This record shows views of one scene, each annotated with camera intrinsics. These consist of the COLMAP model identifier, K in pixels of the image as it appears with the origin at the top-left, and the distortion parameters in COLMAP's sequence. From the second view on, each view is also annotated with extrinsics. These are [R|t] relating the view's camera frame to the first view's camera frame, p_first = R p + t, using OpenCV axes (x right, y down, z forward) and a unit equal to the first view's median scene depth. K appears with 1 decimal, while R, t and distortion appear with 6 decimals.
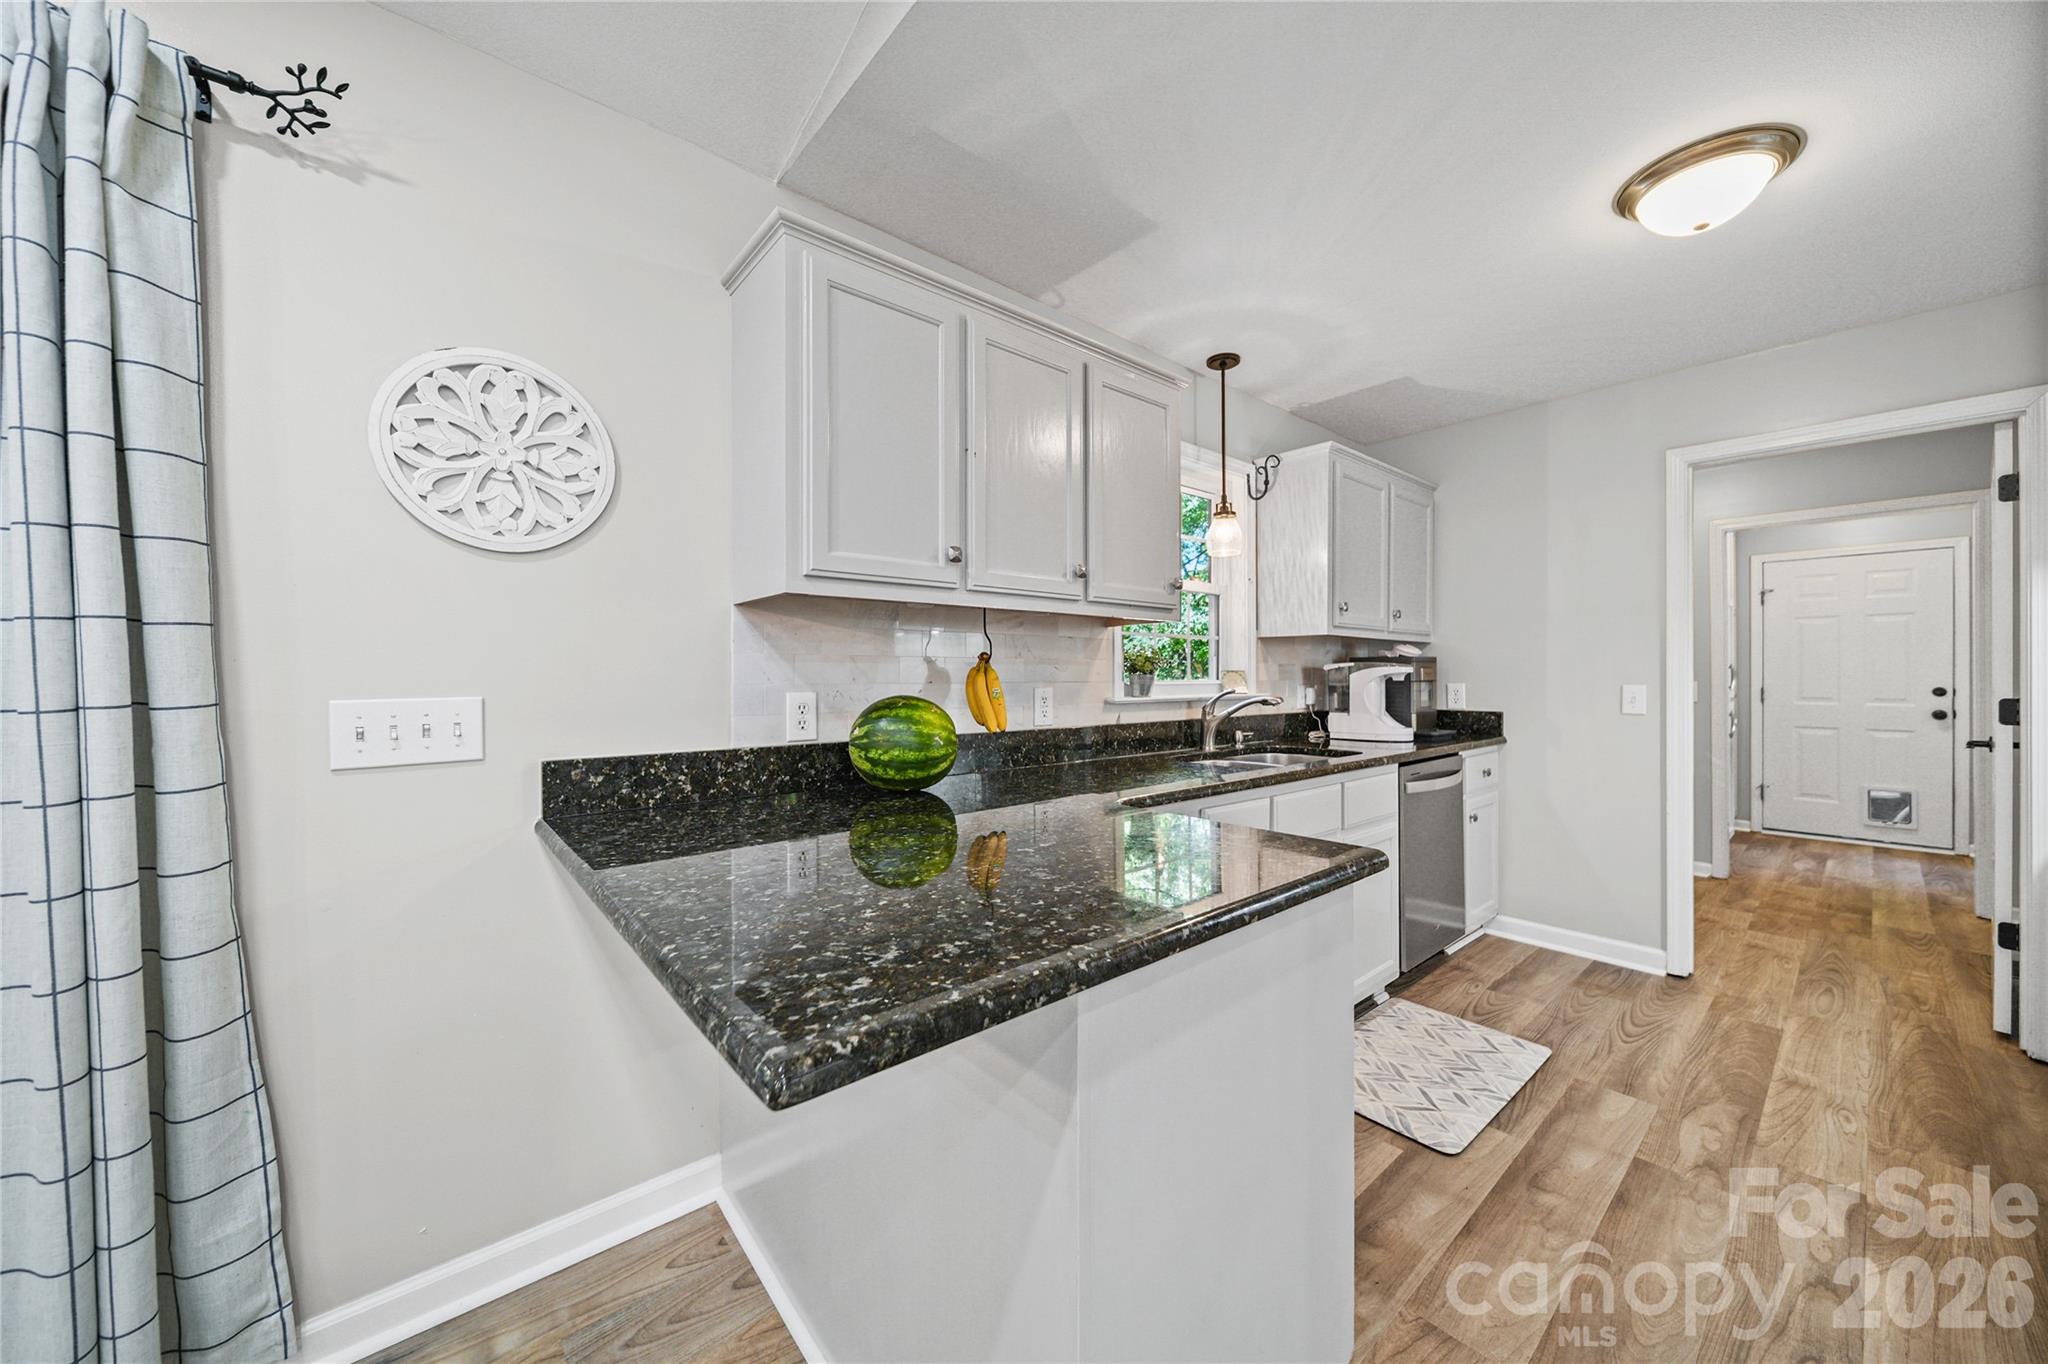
lens RADIAL K [[738.4, 0, 1028.3], [0, 738.4, 675.8], [0, 0, 1]] dist [-0.000501, -0.000088]
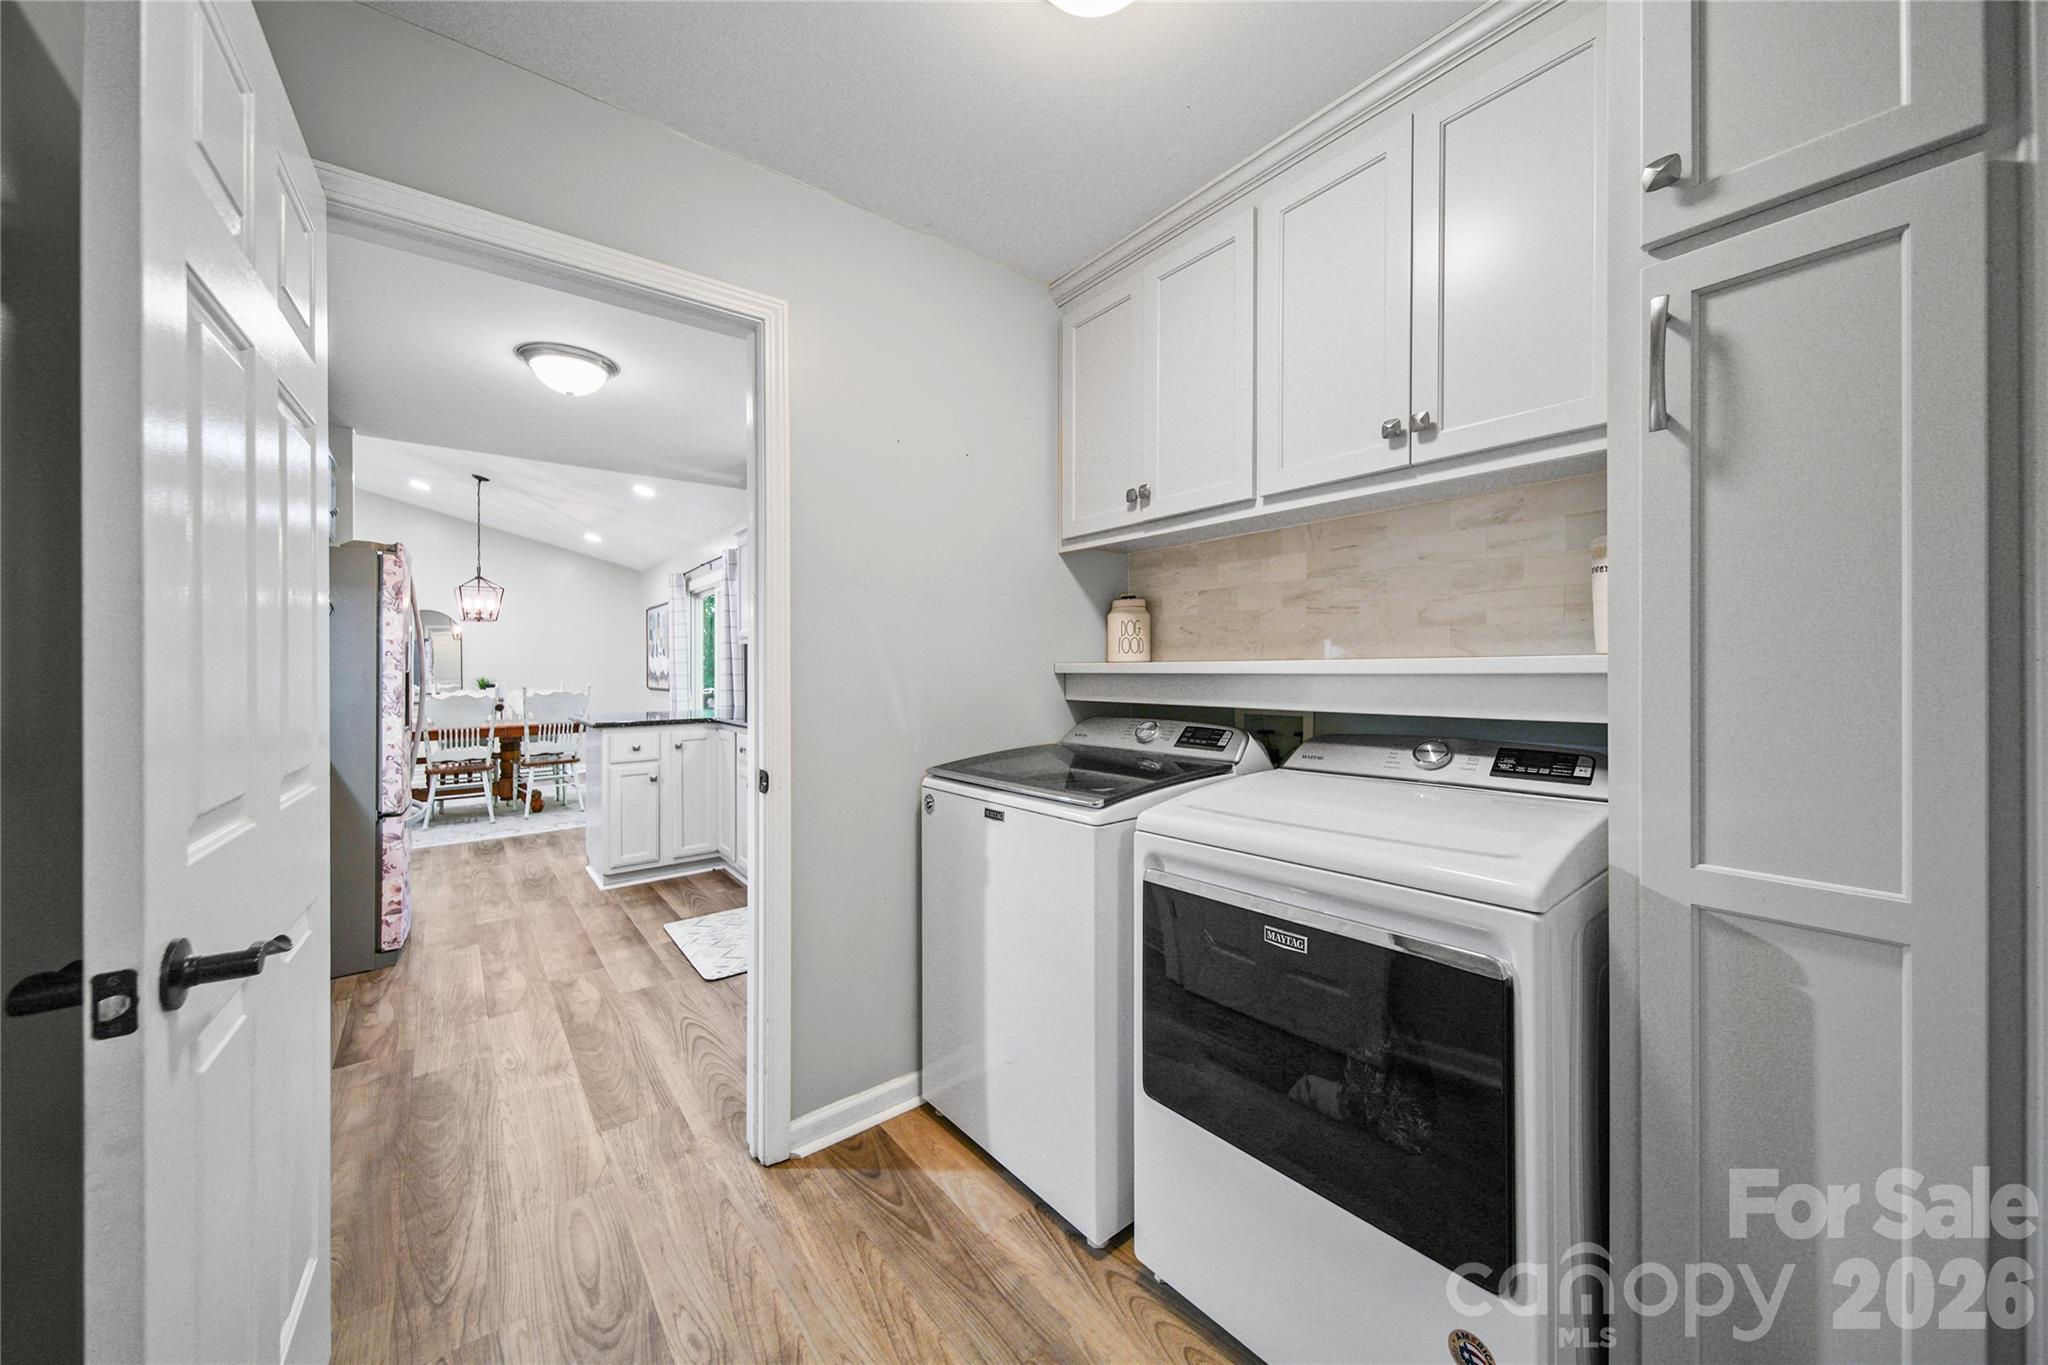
lens RADIAL K [[736.1, 0, 1042.3], [0, 736.1, 653.3], [0, 0, 1]] dist [0.004520, -0.000115]
pose [[-0.035872, -0.013306, -0.999268, 1.884459], [0.010559, 0.999850, -0.013693, -0.006393], [0.999301, -0.011043, -0.035727, 1.580444]]
